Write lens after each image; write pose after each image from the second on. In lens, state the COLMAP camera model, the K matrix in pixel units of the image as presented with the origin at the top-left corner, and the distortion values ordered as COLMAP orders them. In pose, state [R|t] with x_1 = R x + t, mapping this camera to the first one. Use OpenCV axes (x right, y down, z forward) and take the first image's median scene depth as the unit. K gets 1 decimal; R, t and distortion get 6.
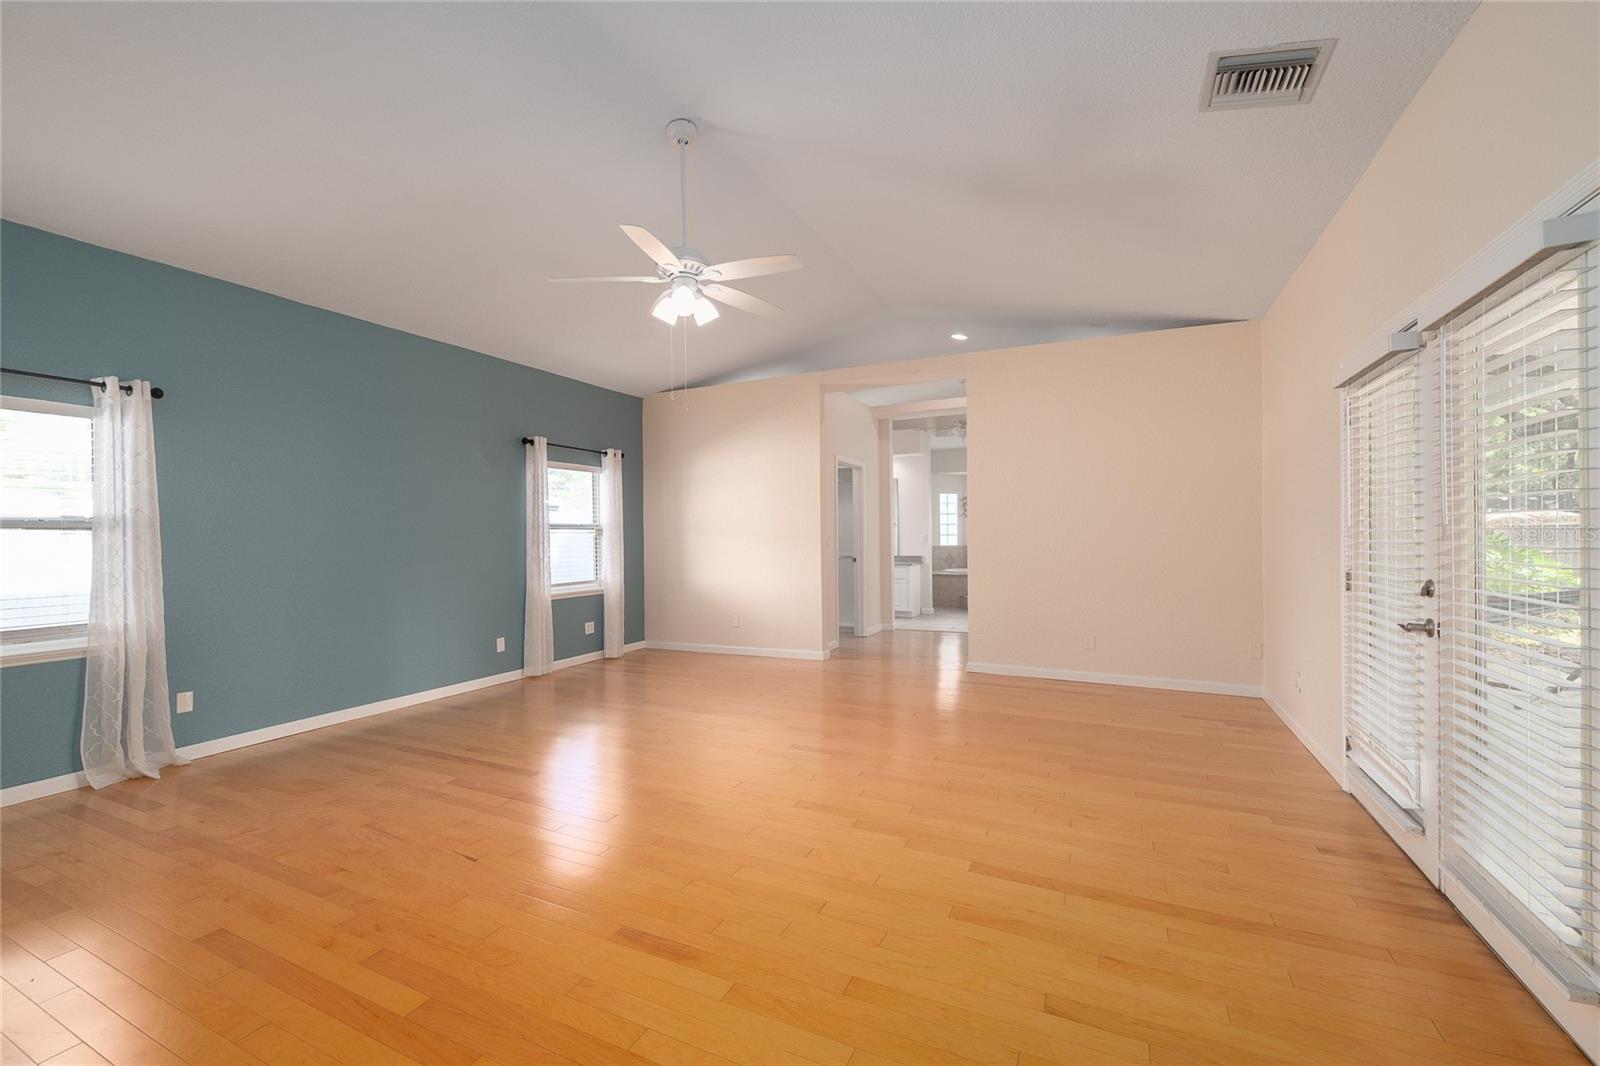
lens RADIAL K [[628.0, 0, 800.3], [0, 628.0, 534.3], [0, 0, 1]] dist [-0.000972, 0.000389]
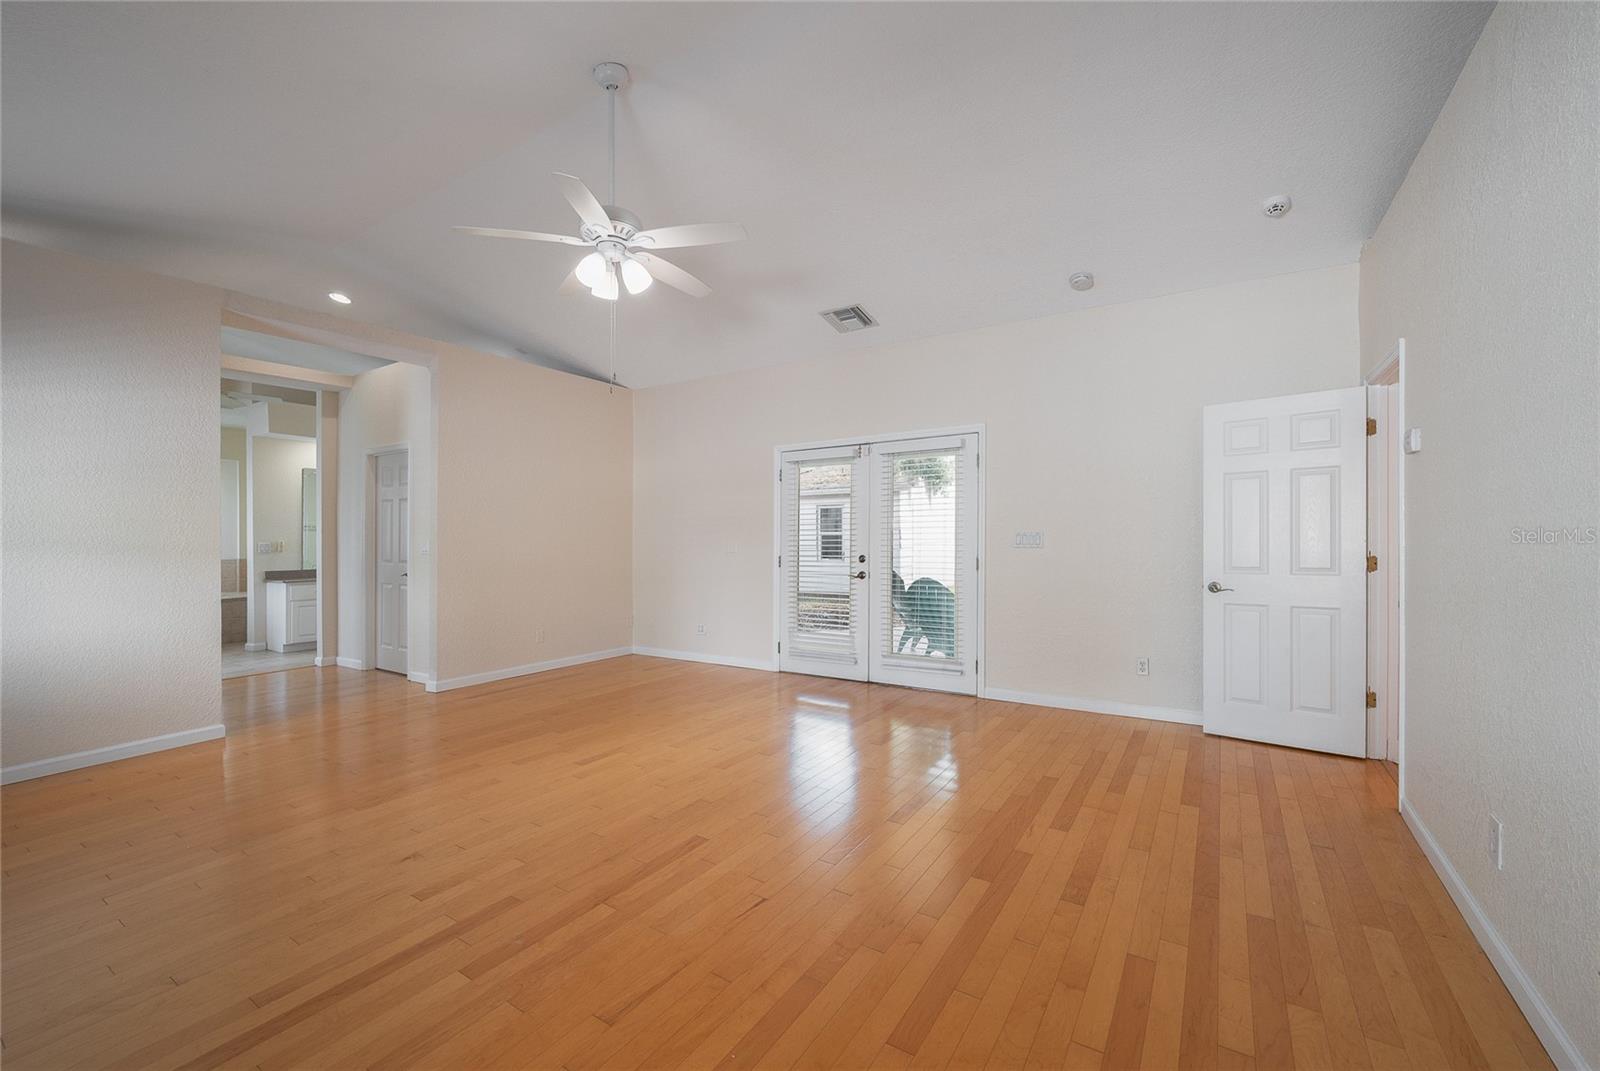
lens RADIAL K [[667.8, 0, 800.0], [0, 667.8, 535.5], [0, 0, 1]] dist [0.000669, 0.000151]
pose [[0.138056, 0.006077, 0.990406, -0.357312], [0.008597, 0.999936, -0.007334, 0.003086], [-0.990387, 0.009527, 0.137995, 0.201269]]
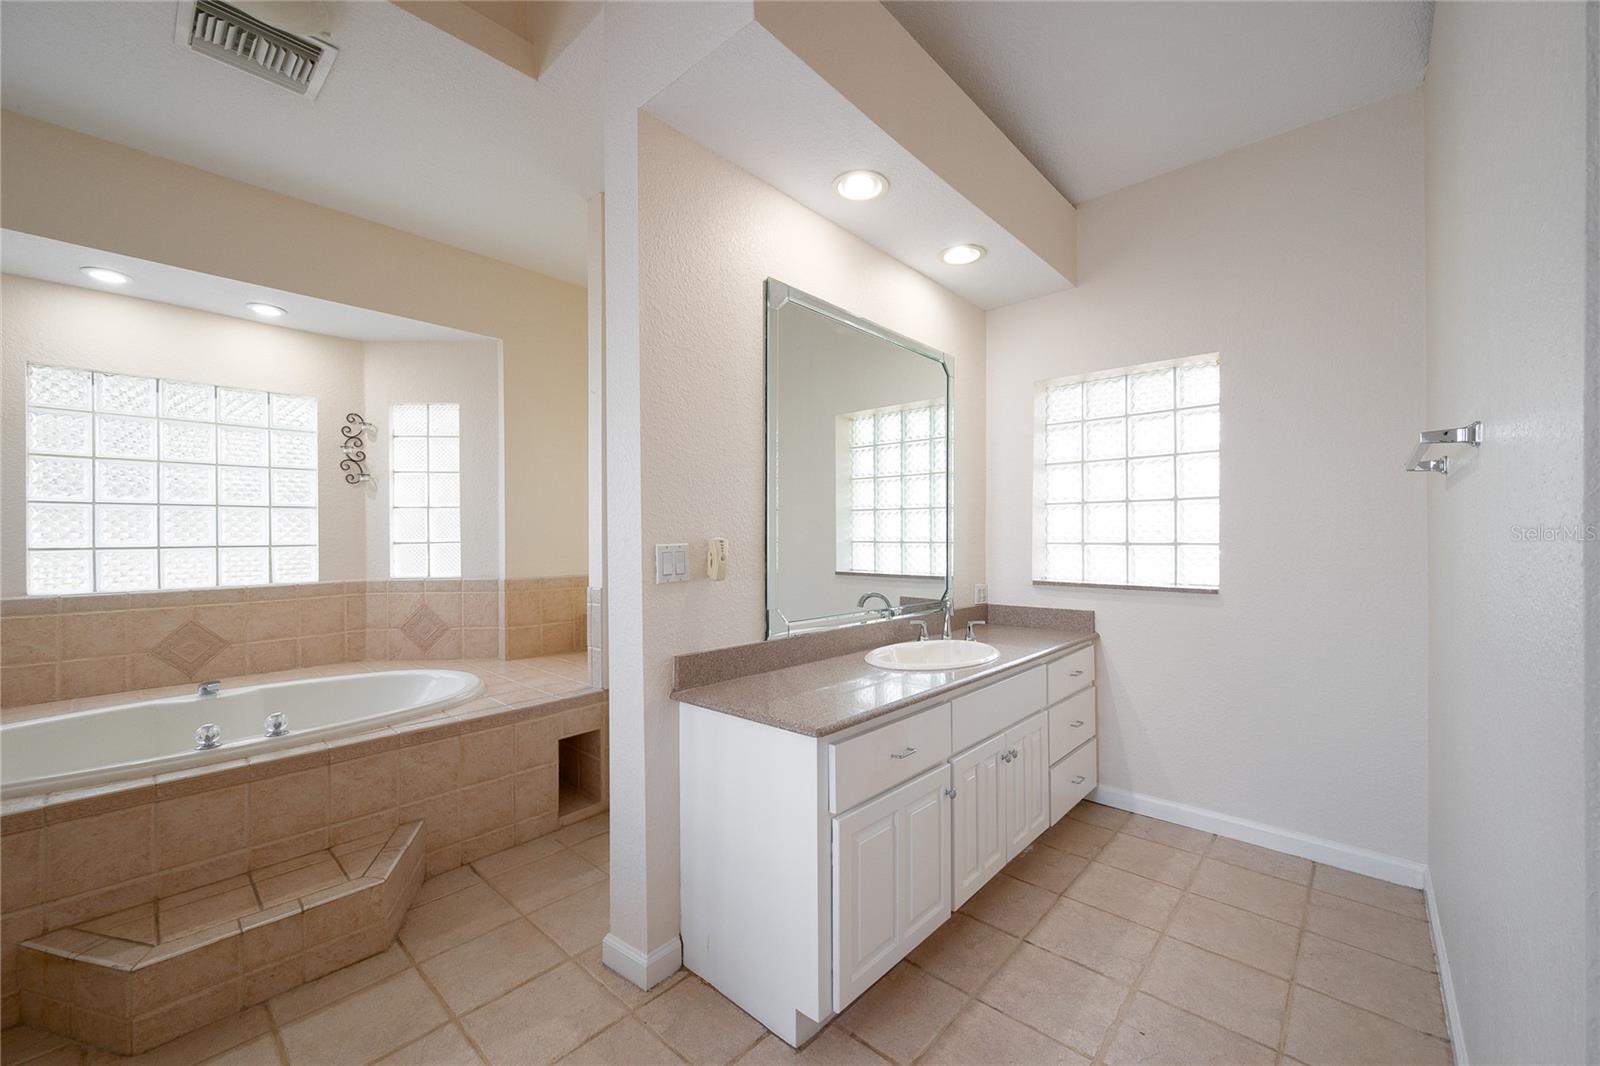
lens RADIAL K [[641.1, 0, 806.2], [0, 641.1, 538.0], [0, 0, 1]] dist [0.002454, 0.000371]
pose [[0.283828, -0.004184, 0.958866, 0.175086], [0.008051, 0.999966, 0.001980, -0.001727], [-0.958841, 0.007158, 0.283852, 0.859105]]
